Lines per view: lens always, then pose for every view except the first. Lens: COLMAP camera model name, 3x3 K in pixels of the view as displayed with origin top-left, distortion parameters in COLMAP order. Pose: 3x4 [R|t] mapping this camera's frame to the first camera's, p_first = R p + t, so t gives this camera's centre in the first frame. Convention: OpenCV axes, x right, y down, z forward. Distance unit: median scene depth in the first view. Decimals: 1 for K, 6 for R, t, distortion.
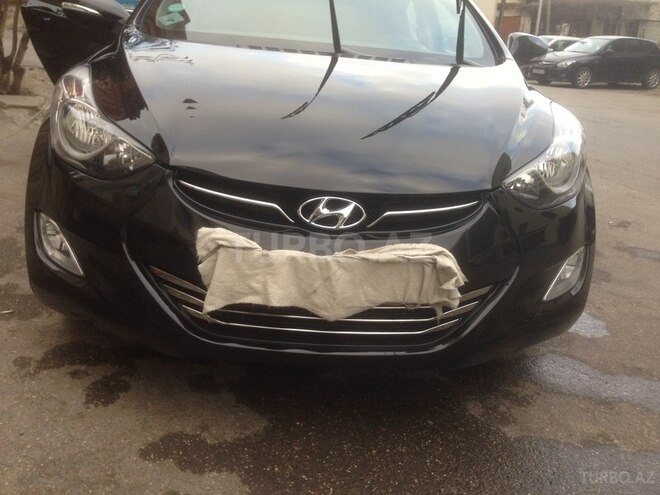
lens RADIAL K [[625.7, 0, 334.5], [0, 625.7, 250.1], [0, 0, 1]] dist [0.126204, -0.259807]
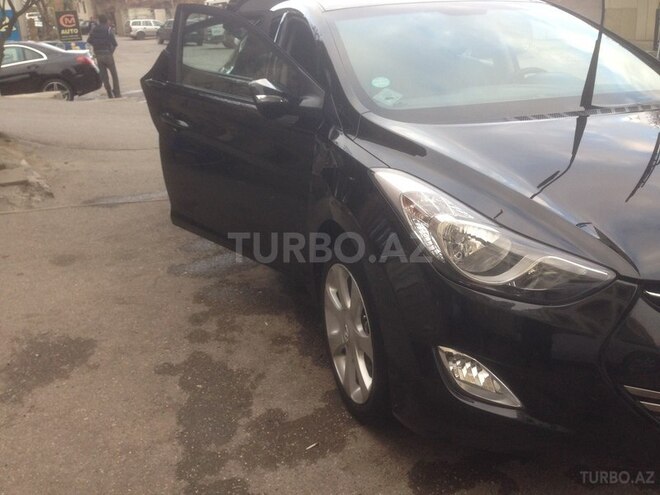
lens RADIAL K [[630.2, 0, 330.0], [0, 630.2, 247.5], [0, 0, 1]] dist [0.137548, -0.289445]
pose [[0.965258, -0.198138, 0.170345, -0.666472], [0.194314, 0.980163, 0.039009, -0.249044], [-0.174695, -0.004553, 0.984612, 0.100164]]
